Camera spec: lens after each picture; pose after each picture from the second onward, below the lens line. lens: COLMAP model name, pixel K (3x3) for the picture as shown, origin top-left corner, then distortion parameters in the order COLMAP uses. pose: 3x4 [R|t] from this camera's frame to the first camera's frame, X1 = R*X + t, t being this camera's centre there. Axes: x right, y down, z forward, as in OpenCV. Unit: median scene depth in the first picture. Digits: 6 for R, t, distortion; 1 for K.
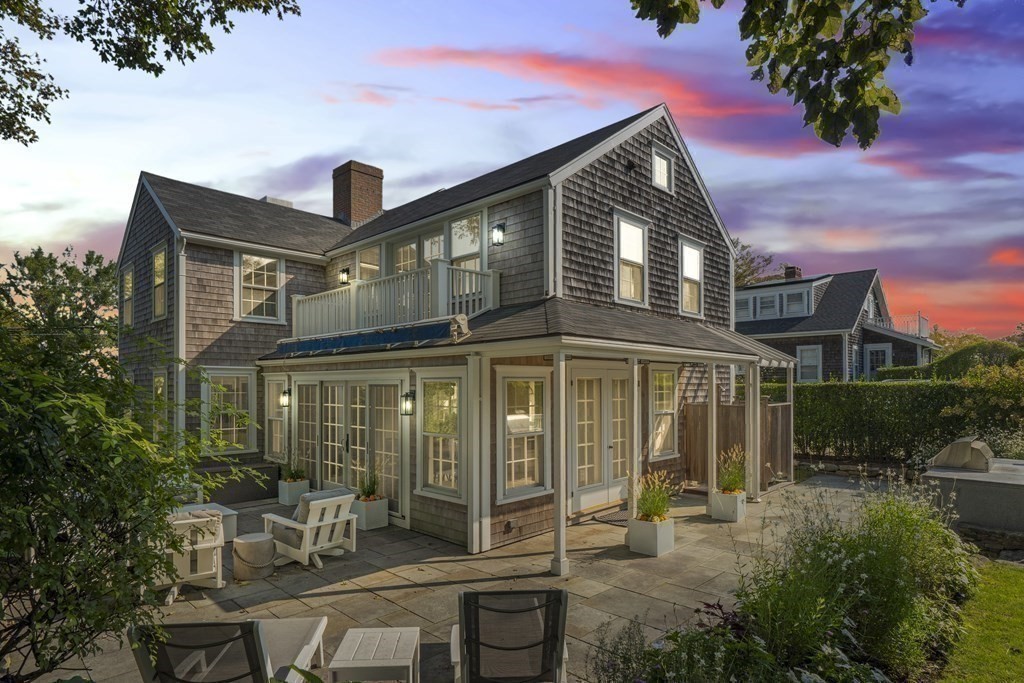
lens RADIAL K [[525.3, 0, 513.7], [0, 525.3, 343.3], [0, 0, 1]] dist [0.001637, 0.000374]
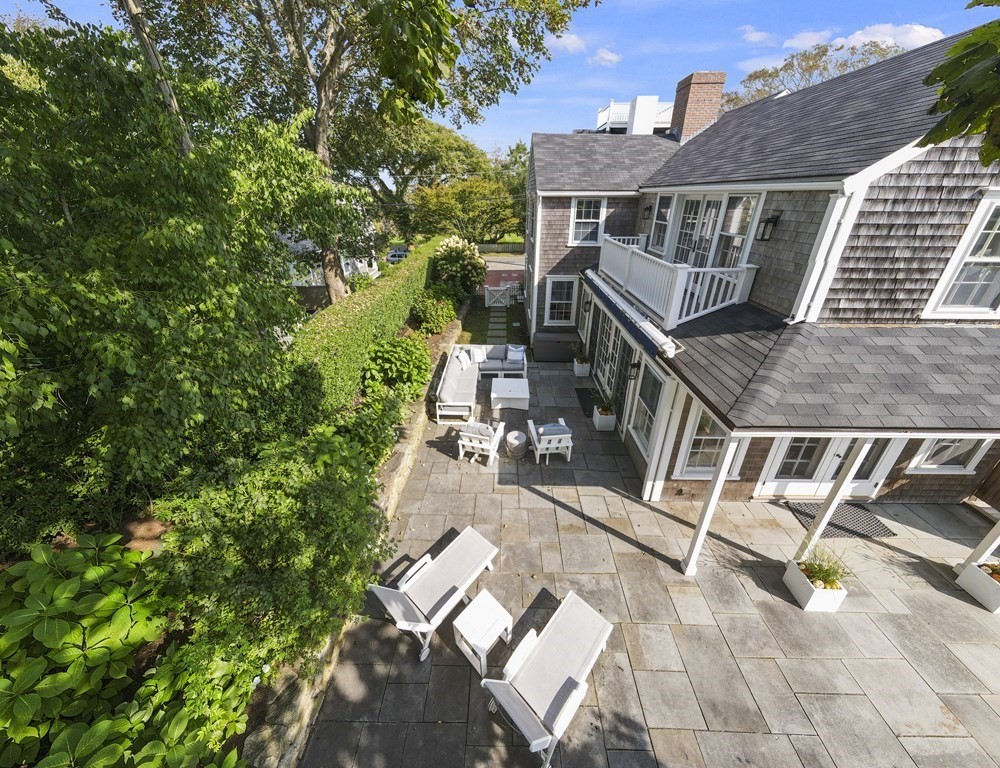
lens RADIAL K [[337.2, 0, 497.6], [0, 337.2, 345.9], [0, 0, 1]] dist [-0.002422, -0.000027]
pose [[0.690914, 0.291613, -0.661514, 0.105643], [0.009041, 0.911479, 0.411247, -0.283489], [0.722881, -0.290117, 0.627117, 0.208988]]
